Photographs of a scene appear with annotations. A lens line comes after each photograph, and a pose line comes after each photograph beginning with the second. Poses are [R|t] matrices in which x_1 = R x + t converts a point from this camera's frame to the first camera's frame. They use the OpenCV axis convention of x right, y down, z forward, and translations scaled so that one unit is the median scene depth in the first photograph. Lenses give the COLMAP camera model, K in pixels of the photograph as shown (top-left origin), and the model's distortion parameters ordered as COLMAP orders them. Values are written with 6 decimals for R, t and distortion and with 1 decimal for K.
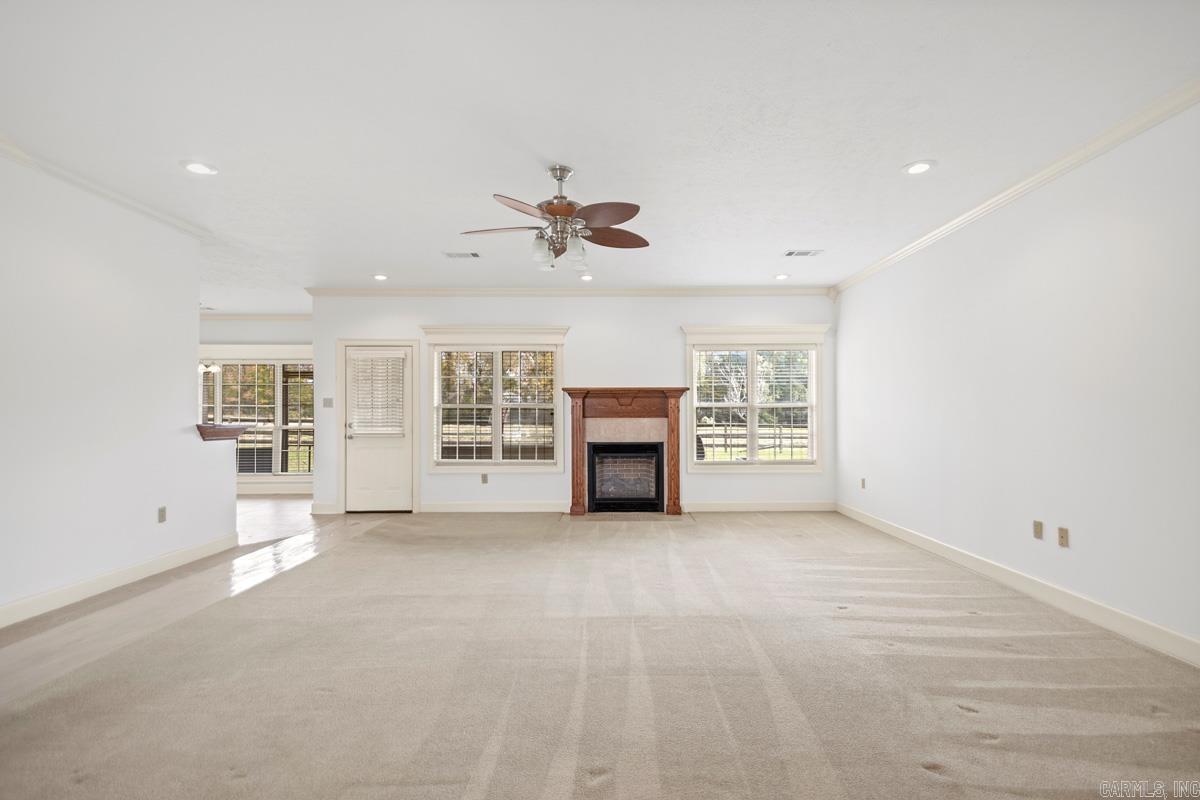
lens RADIAL K [[552.7, 0, 607.0], [0, 552.7, 408.3], [0, 0, 1]] dist [0.001892, -0.000802]
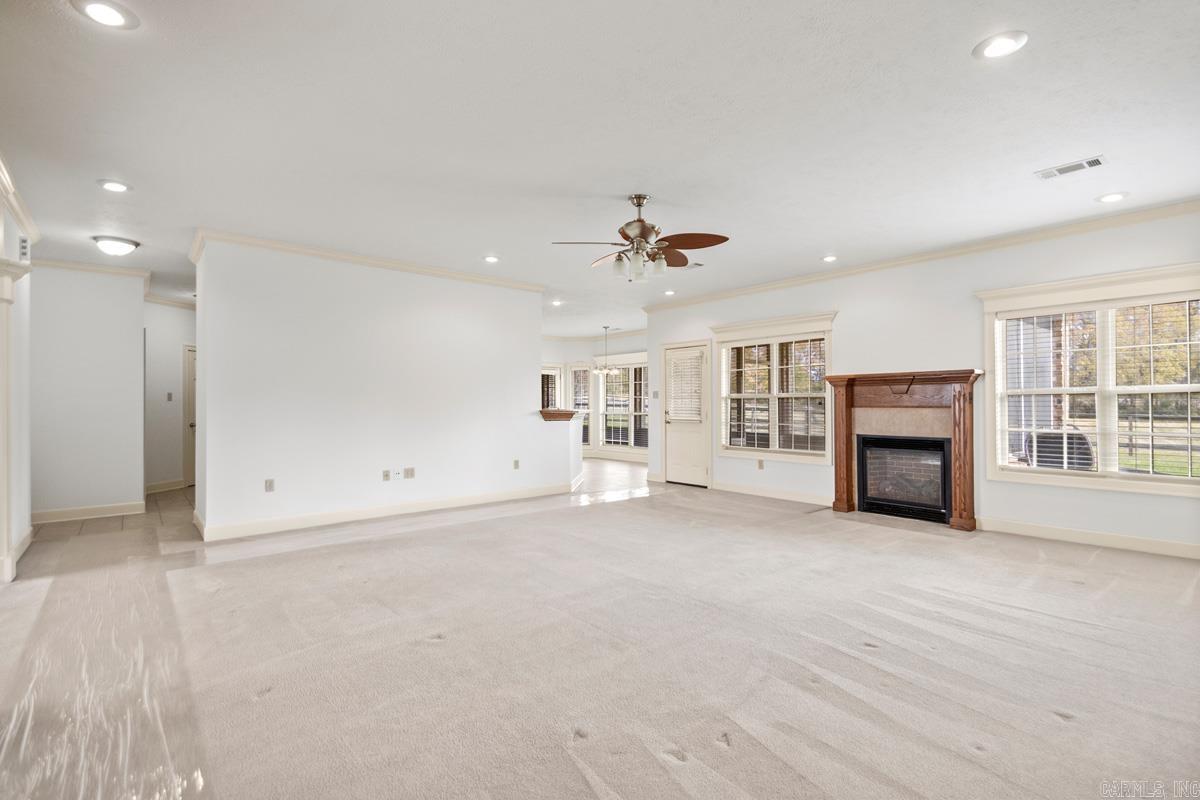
lens RADIAL K [[552.7, 0, 607.0], [0, 552.7, 408.3], [0, 0, 1]] dist [0.001892, -0.000802]
pose [[0.631784, 0.005851, -0.775122, 0.415907], [0.008260, 0.999864, 0.014279, 0.001758], [0.775100, -0.015424, 0.631650, 0.099921]]
